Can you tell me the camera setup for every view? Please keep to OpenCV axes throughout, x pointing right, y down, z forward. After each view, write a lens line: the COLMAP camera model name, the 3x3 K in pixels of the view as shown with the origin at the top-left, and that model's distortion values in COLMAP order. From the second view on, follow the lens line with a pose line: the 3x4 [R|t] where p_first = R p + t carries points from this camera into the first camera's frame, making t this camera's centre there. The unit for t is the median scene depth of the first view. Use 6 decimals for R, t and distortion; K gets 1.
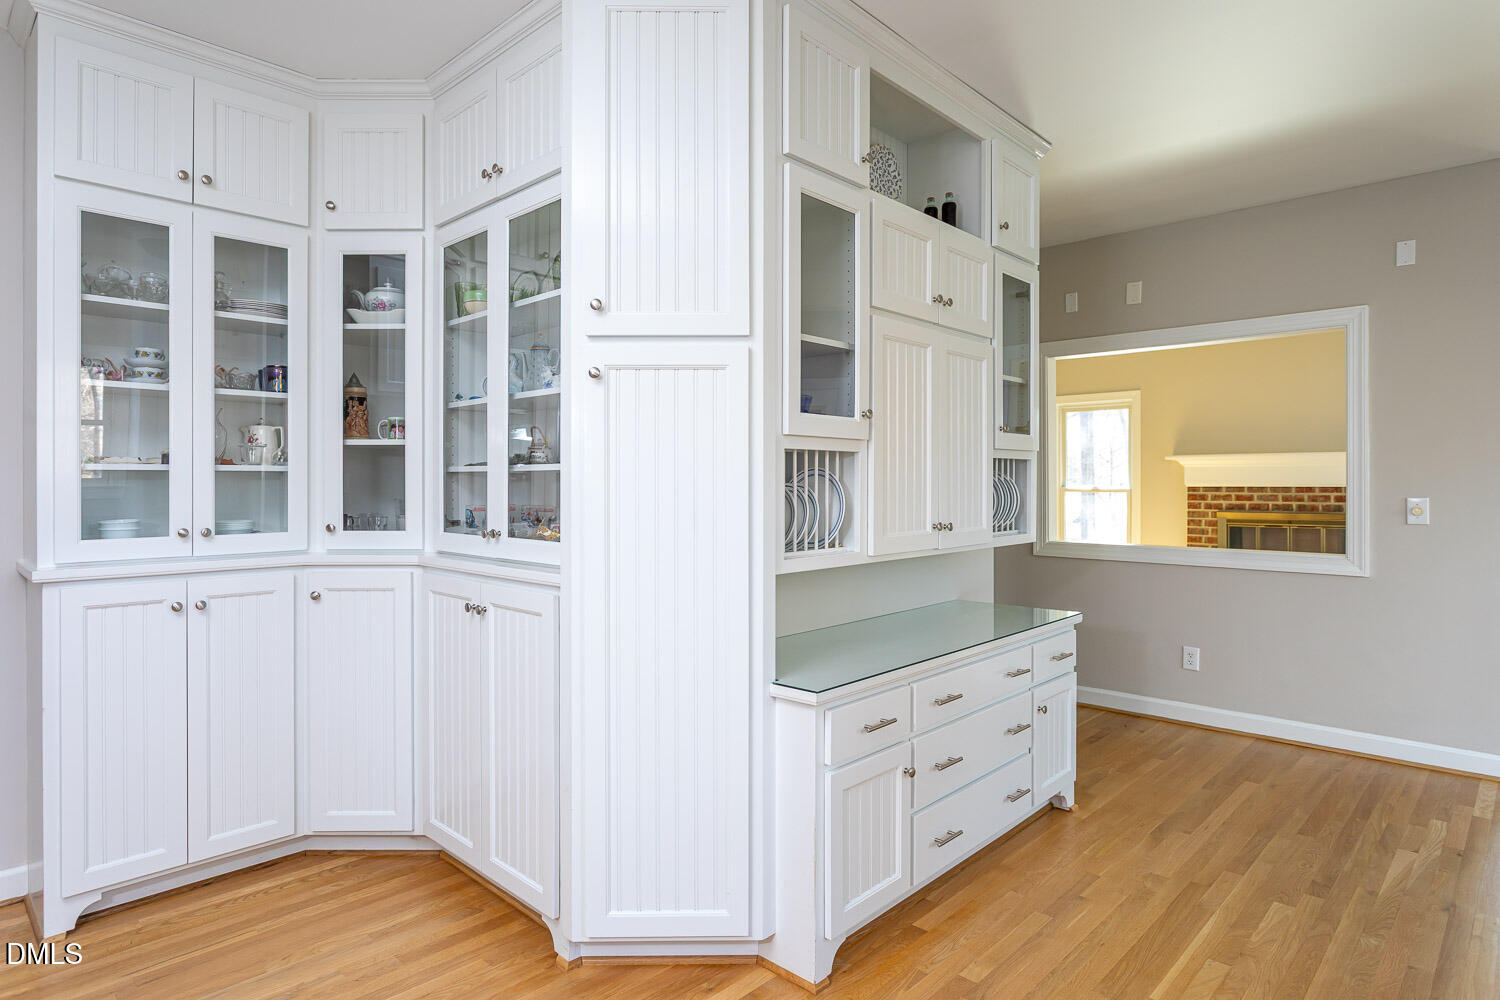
lens RADIAL K [[845.8, 0, 752.2], [0, 845.8, 492.5], [0, 0, 1]] dist [0.001692, 0.000279]
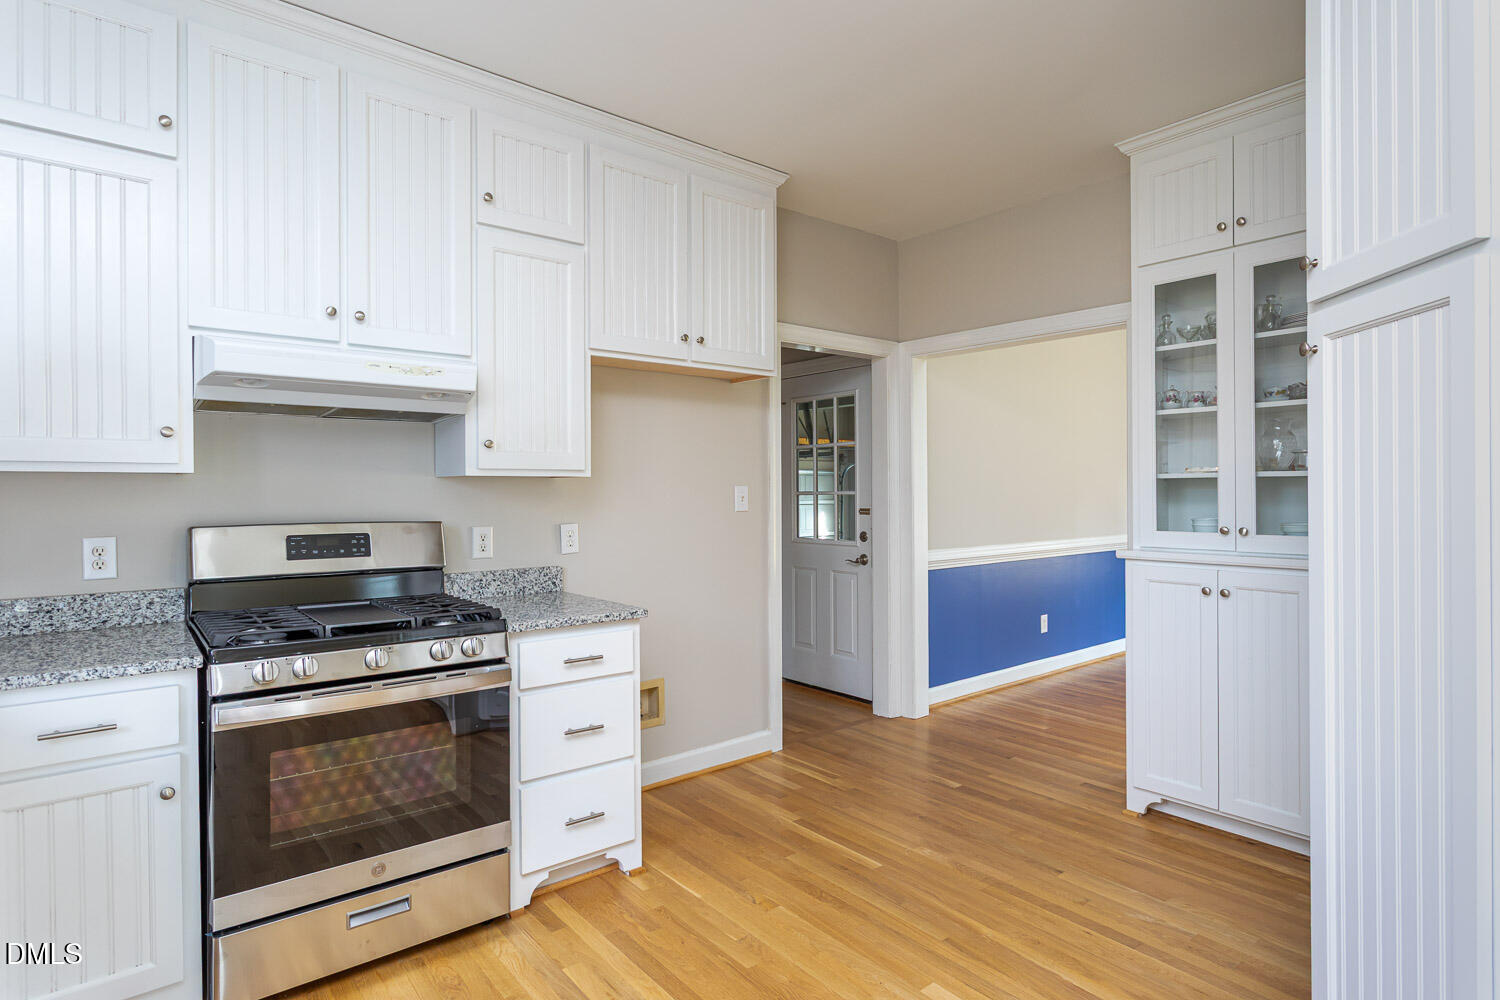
lens RADIAL K [[804.0, 0, 751.5], [0, 804.0, 495.3], [0, 0, 1]] dist [0.004765, 0.000320]
pose [[-0.135042, 0.008236, -0.990806, 0.546414], [-0.010689, 0.999895, 0.009768, -0.004430], [0.990782, 0.011910, -0.134940, 0.521317]]
